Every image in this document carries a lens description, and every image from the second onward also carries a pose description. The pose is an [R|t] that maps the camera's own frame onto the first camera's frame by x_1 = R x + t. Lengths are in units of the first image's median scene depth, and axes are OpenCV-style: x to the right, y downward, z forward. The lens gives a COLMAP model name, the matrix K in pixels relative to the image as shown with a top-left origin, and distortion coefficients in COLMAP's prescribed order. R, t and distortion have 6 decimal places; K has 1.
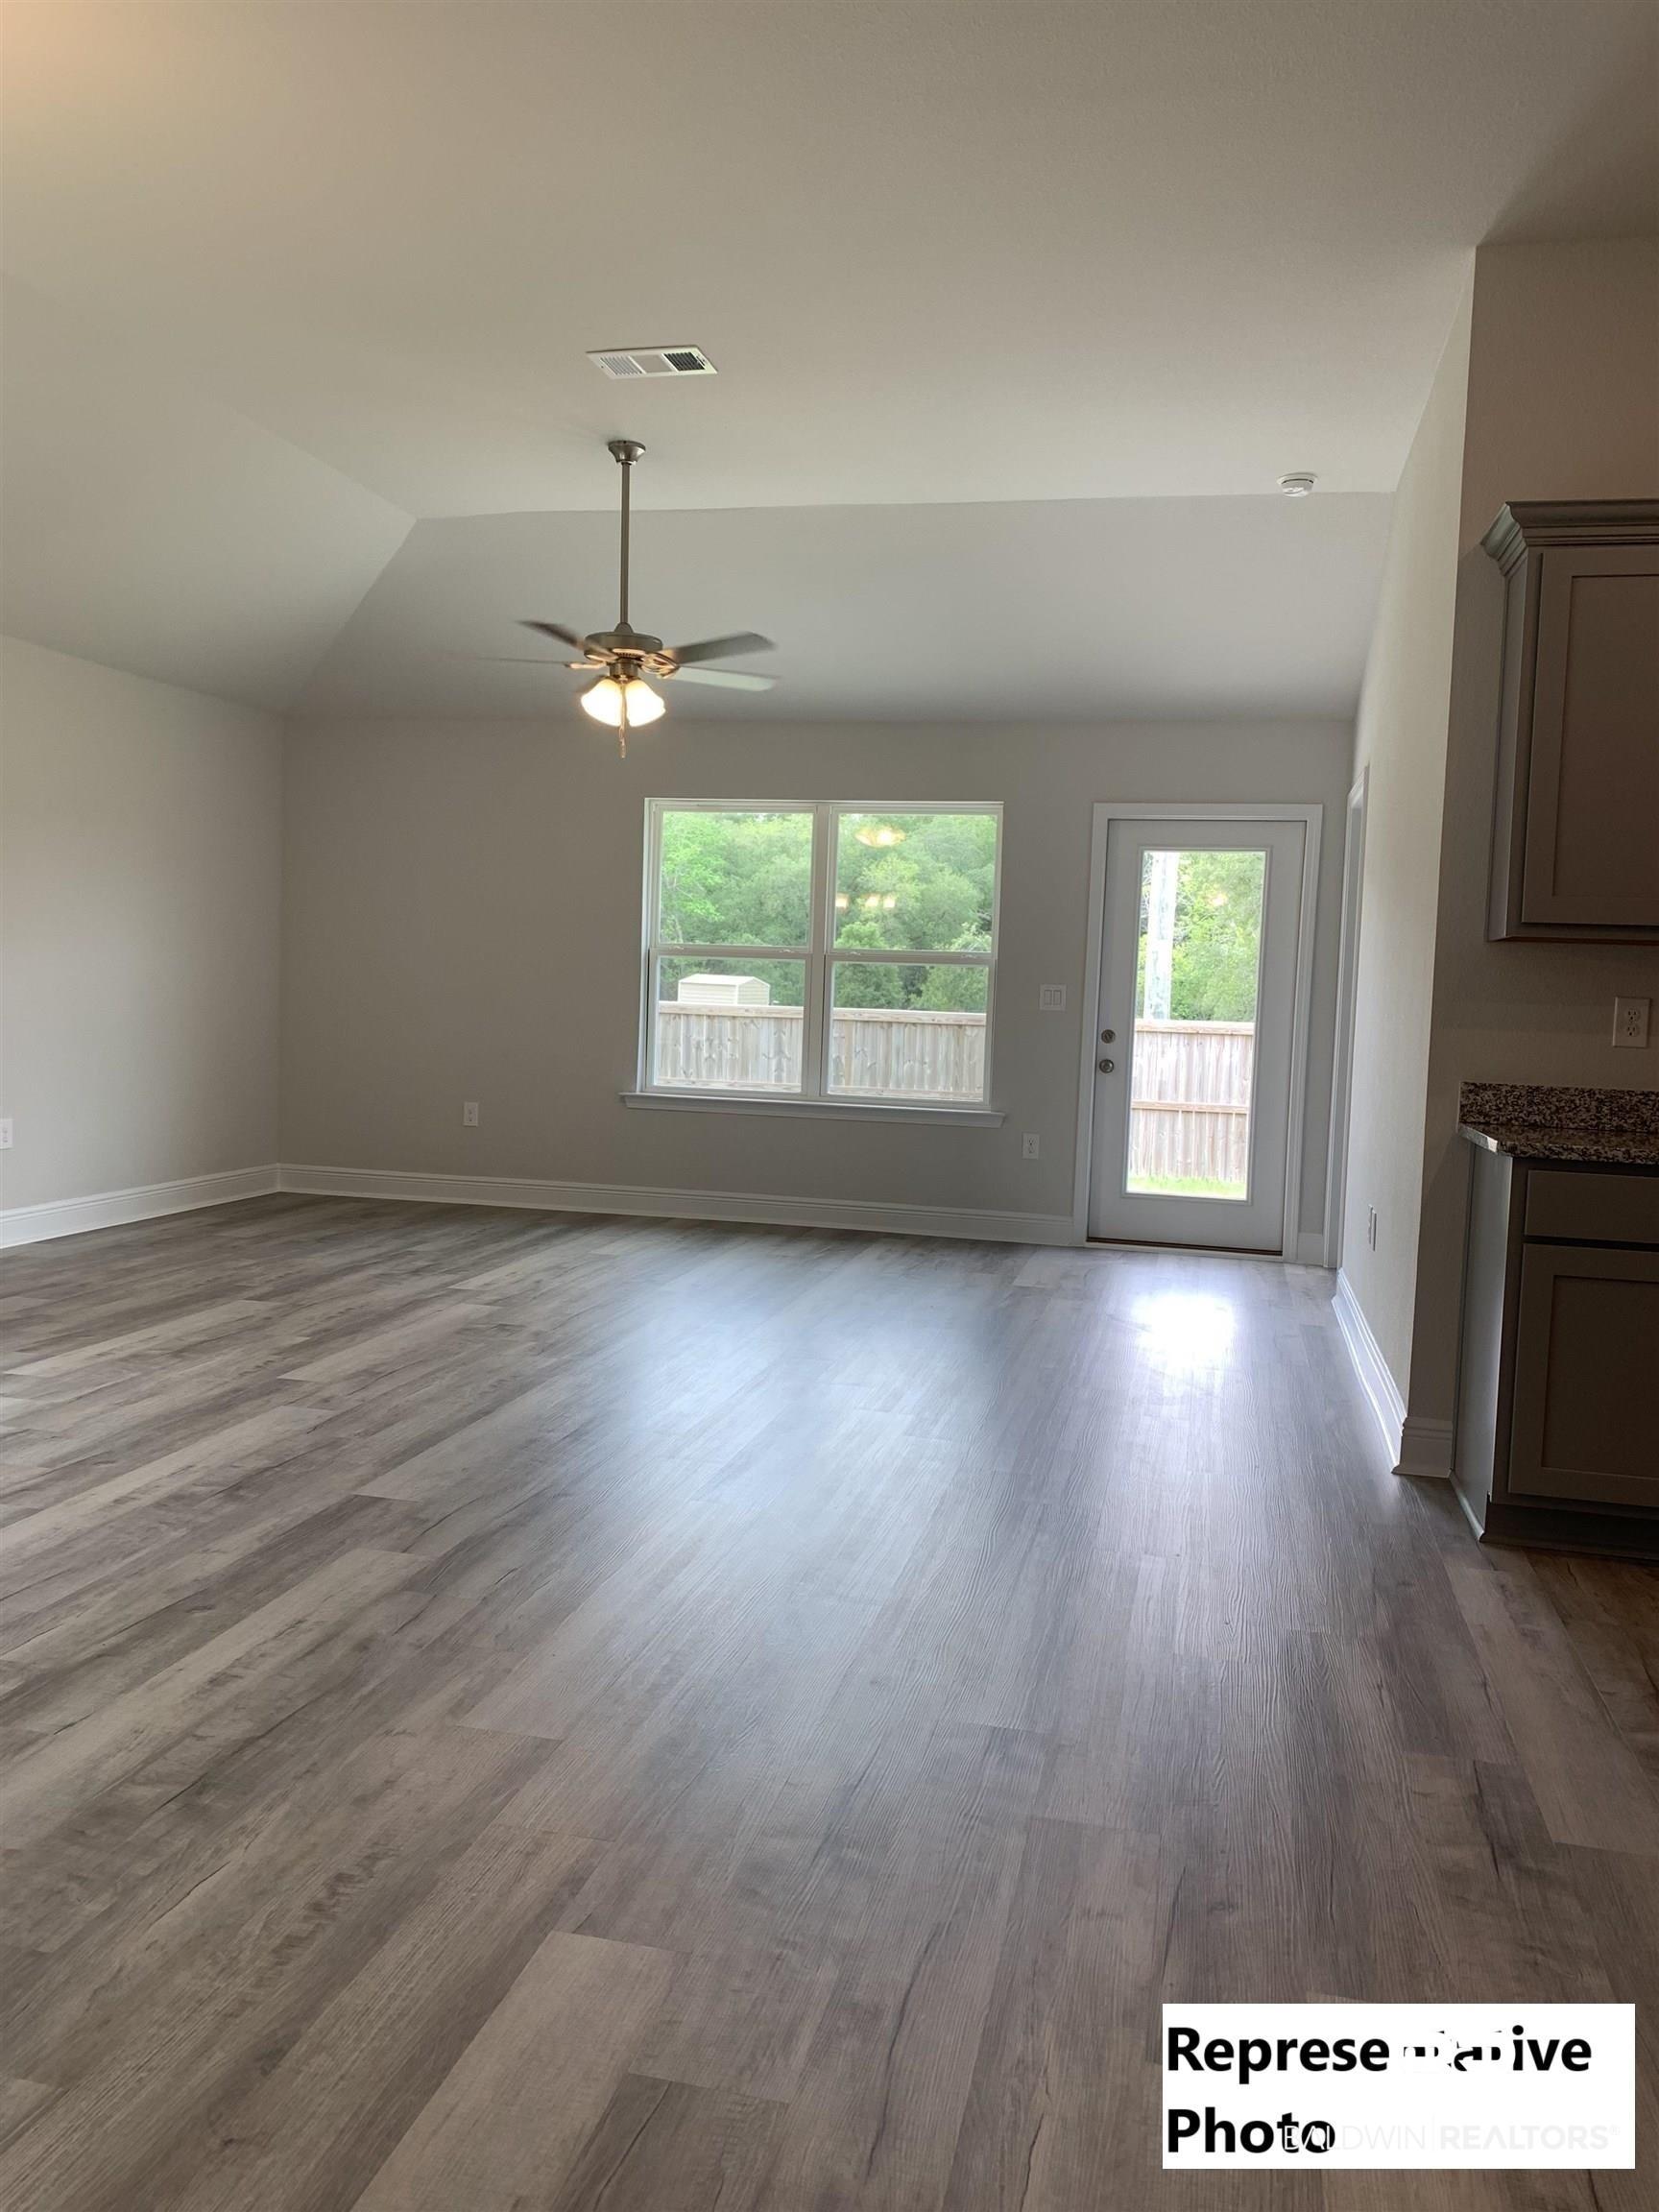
lens RADIAL K [[1685.4, 0, 753.8], [0, 1685.4, 1079.2], [0, 0, 1]] dist [0.005587, -0.009575]
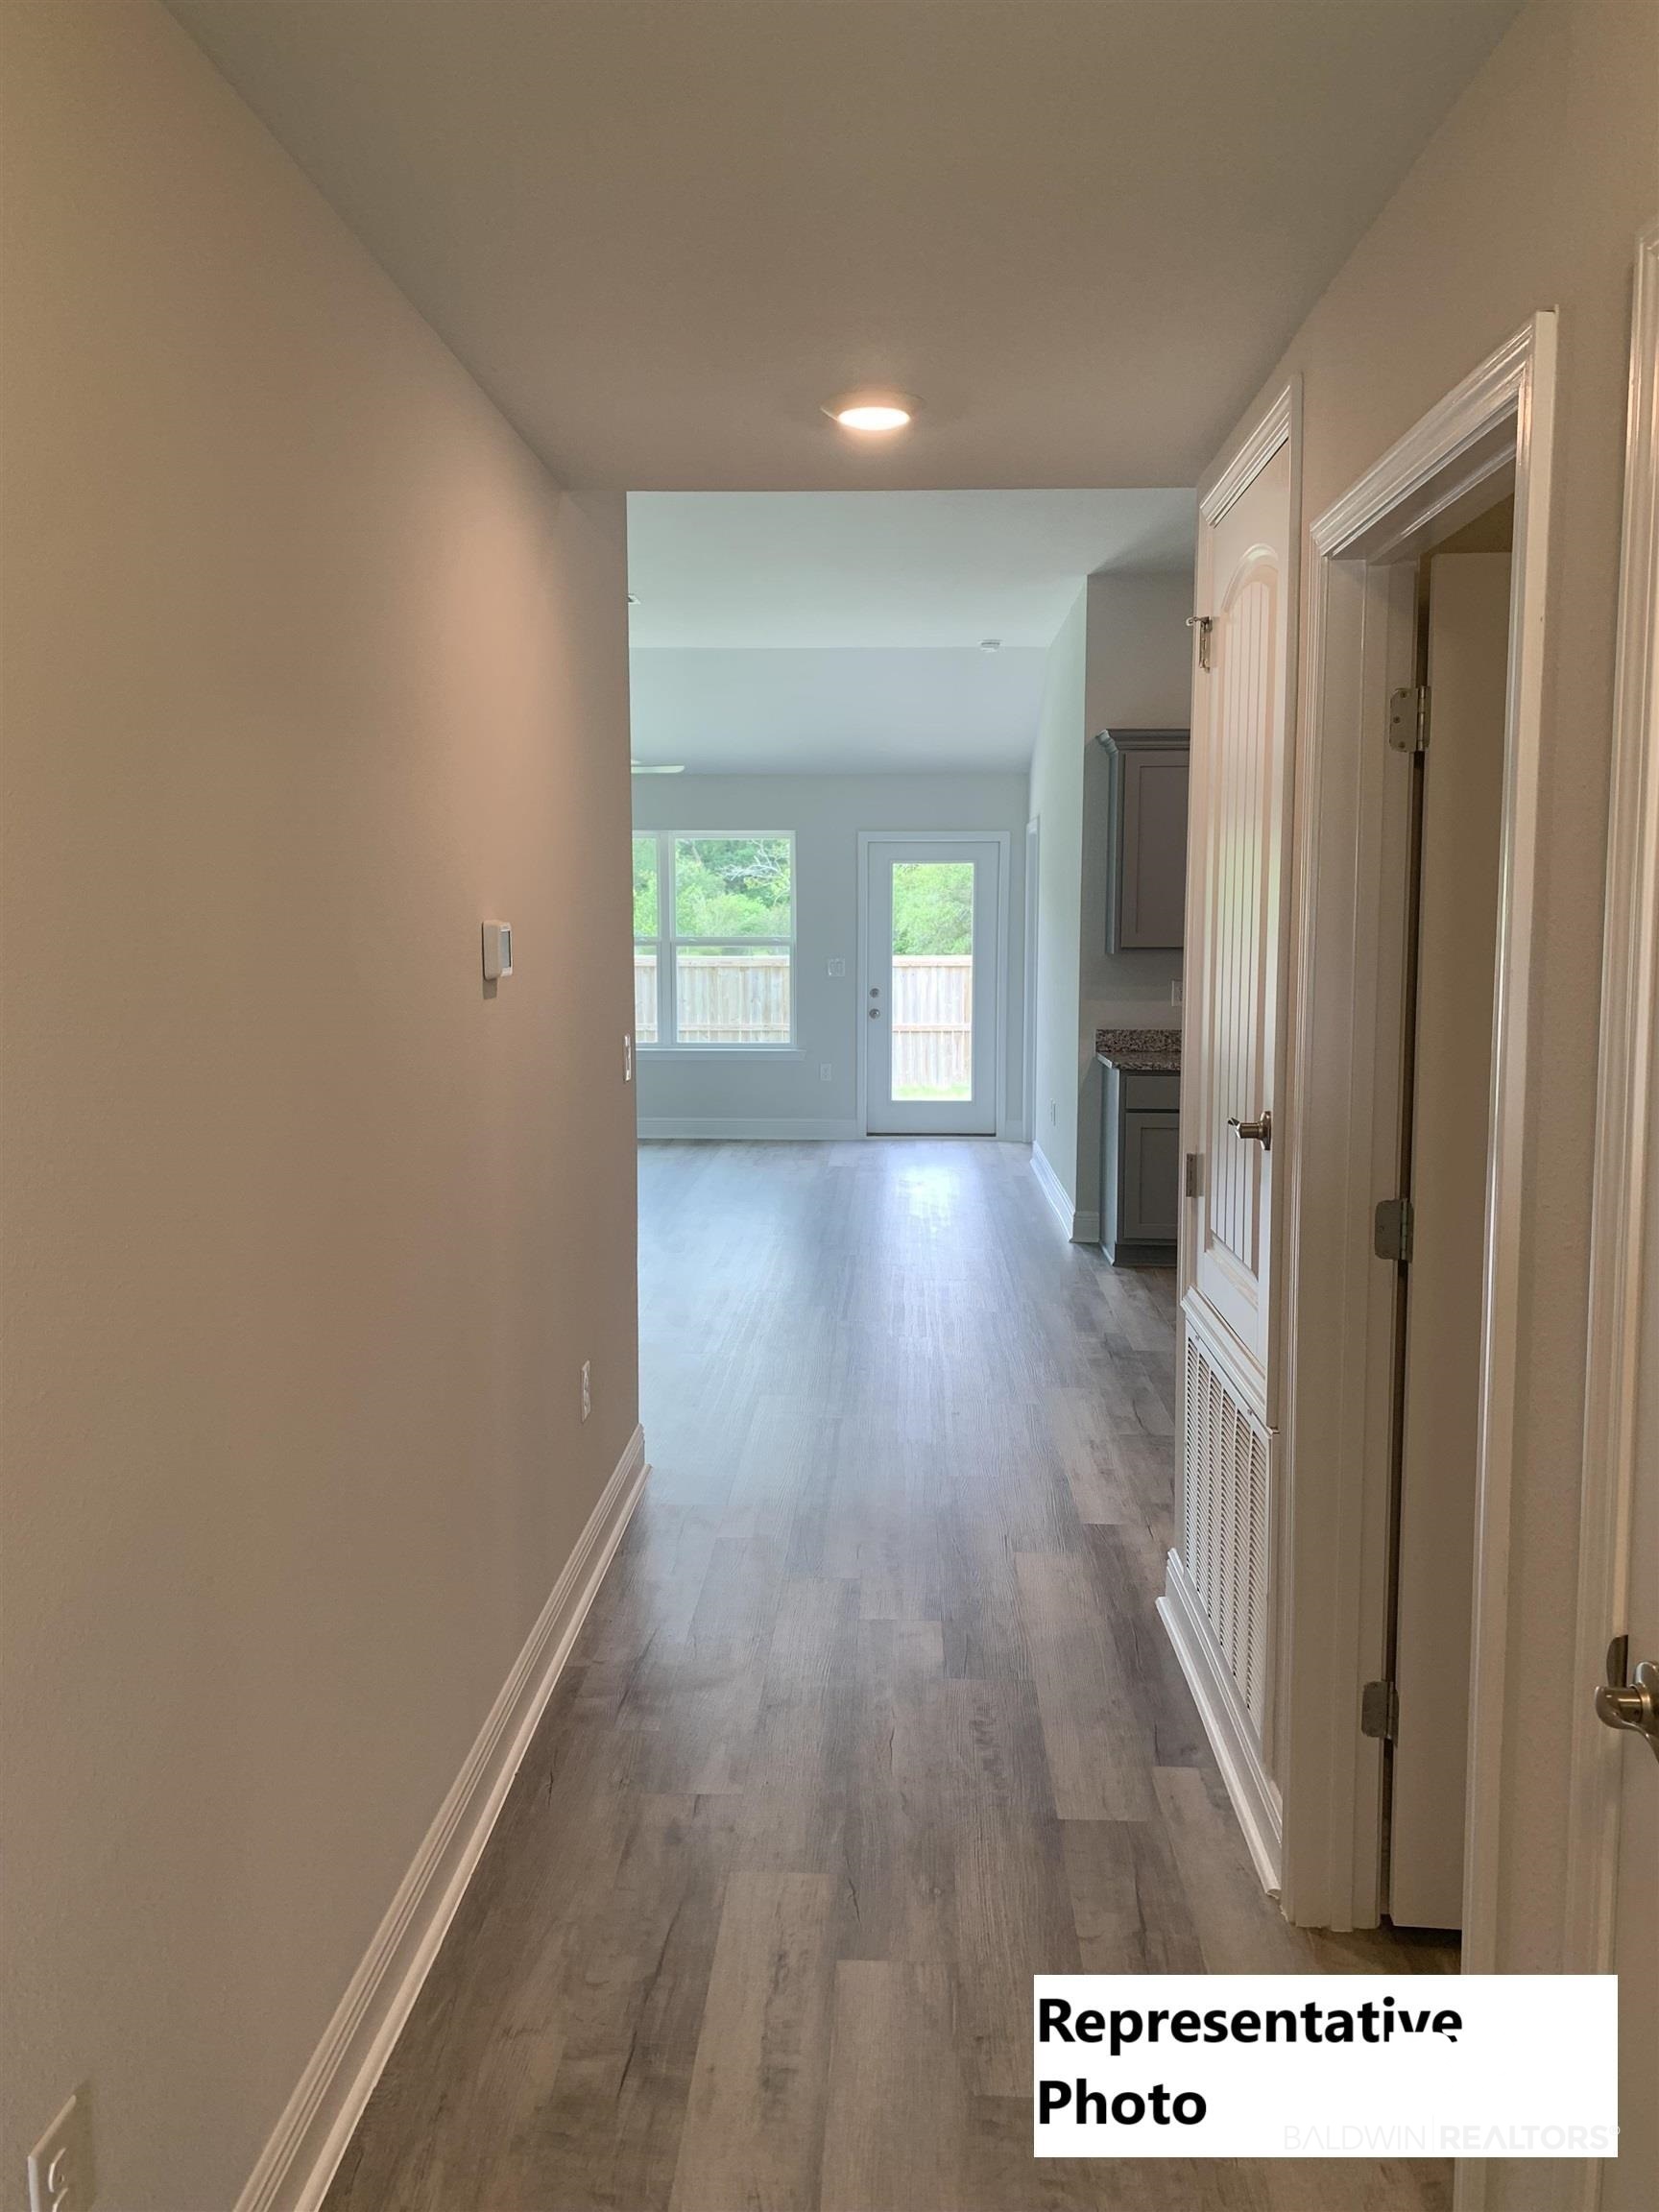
lens RADIAL K [[1685.4, 0, 832.3], [0, 1685.4, 1104.7], [0, 0, 1]] dist [0.005587, -0.009575]
pose [[0.973582, -0.062401, 0.219645, -0.163060], [0.048679, 0.996541, 0.067346, -0.032126], [-0.223088, -0.054875, 0.973253, -0.440566]]
